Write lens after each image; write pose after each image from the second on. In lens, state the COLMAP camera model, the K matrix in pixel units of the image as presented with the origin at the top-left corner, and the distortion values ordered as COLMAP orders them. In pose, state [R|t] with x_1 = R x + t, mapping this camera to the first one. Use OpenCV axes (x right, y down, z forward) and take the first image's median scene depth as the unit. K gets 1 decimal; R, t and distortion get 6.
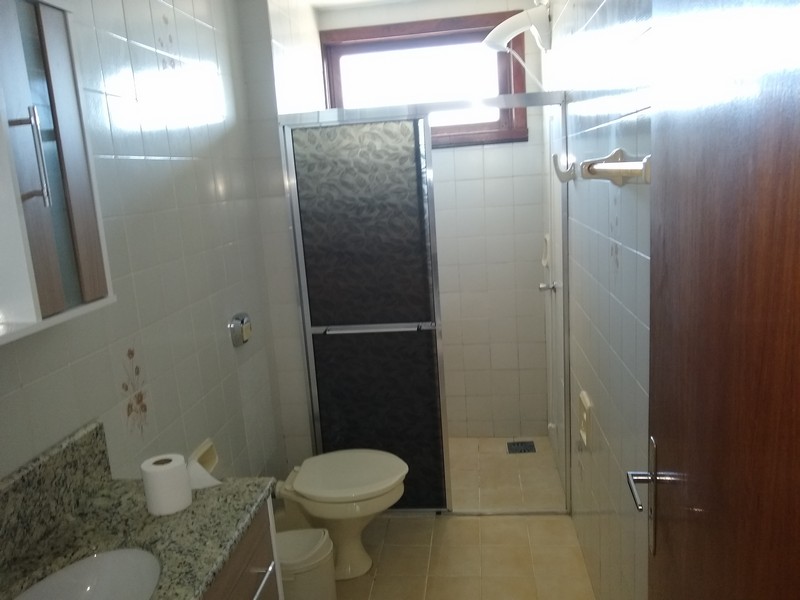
lens RADIAL K [[624.4, 0, 400.0], [0, 624.4, 300.0], [0, 0, 1]] dist [-0.010866, -0.009581]
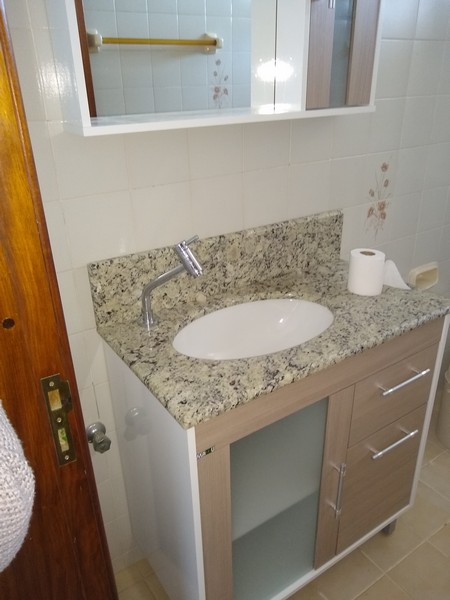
lens RADIAL K [[468.3, 0, 225.0], [0, 468.3, 300.0], [0, 0, 1]] dist [-0.010866, -0.009581]
pose [[0.642857, 0.374246, -0.668337, 0.085566], [-0.167756, 0.920124, 0.353877, 0.068725], [0.747390, -0.115375, 0.654291, 0.188468]]
